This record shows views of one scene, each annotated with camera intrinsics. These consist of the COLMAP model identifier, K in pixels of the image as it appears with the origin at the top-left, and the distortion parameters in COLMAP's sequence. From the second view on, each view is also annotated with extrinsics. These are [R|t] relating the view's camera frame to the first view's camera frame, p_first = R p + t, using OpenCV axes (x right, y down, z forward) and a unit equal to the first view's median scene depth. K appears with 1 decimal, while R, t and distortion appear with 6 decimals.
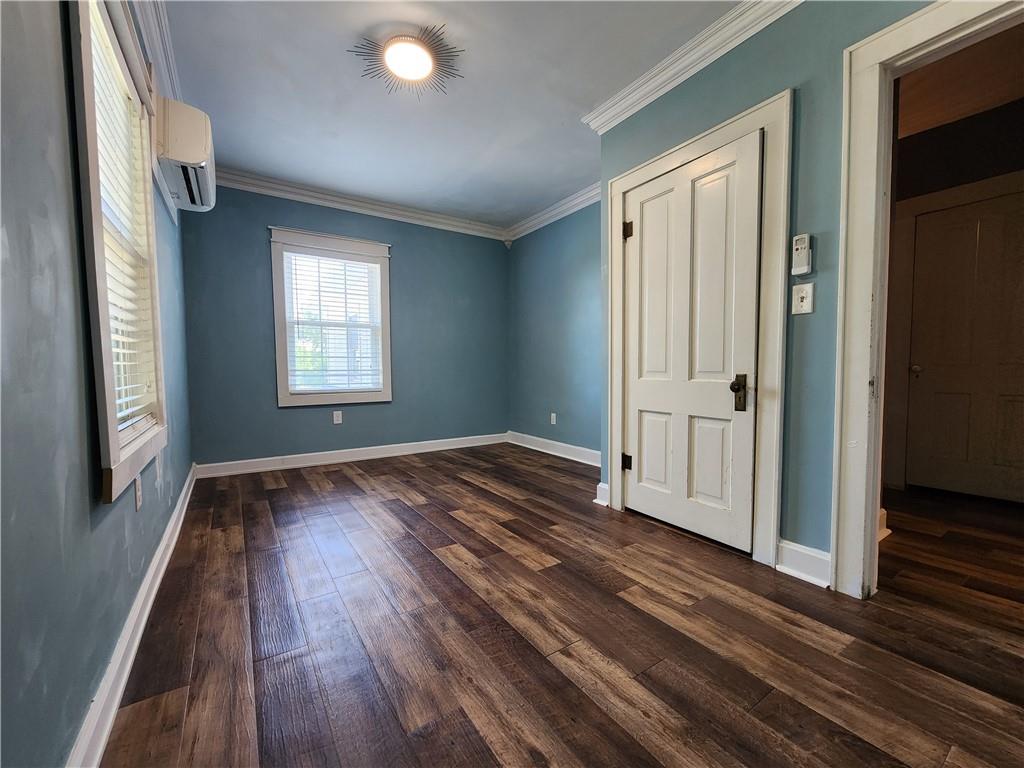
lens RADIAL K [[419.3, 0, 515.2], [0, 419.3, 384.5], [0, 0, 1]] dist [0.007531, -0.000024]
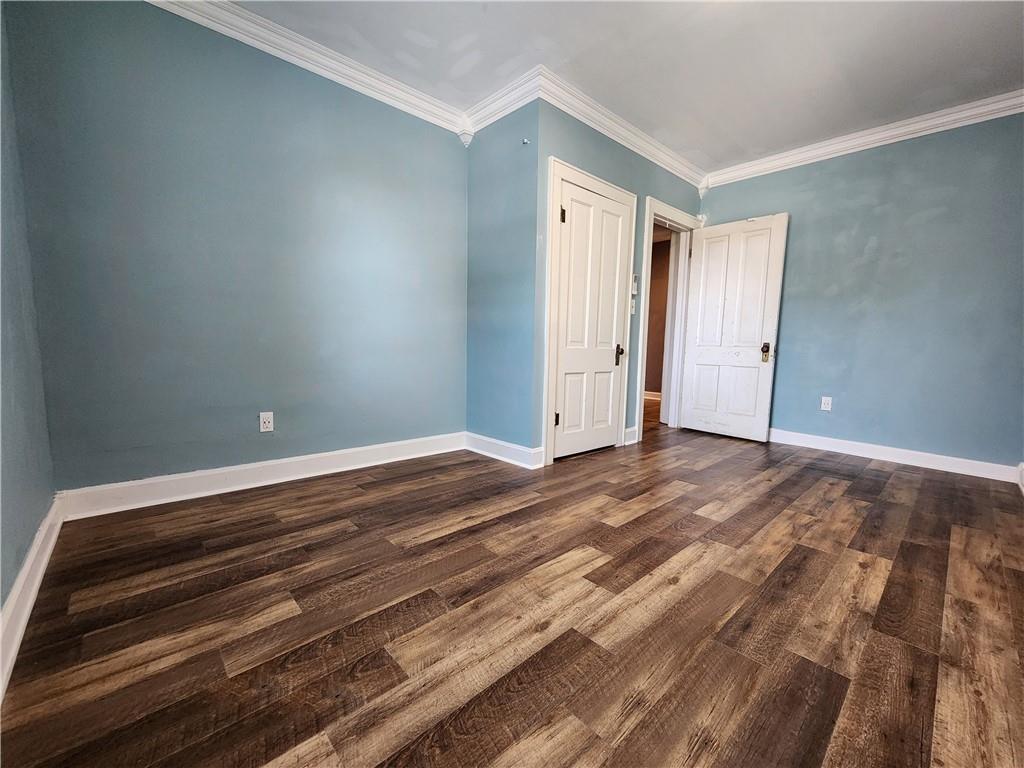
lens RADIAL K [[419.3, 0, 511.9], [0, 419.3, 387.9], [0, 0, 1]] dist [0.007531, -0.000024]
pose [[-0.154871, -0.100748, 0.982784, -0.837156], [0.015469, 0.994417, 0.104378, -0.025312], [-0.987814, 0.031368, -0.152448, 1.278076]]
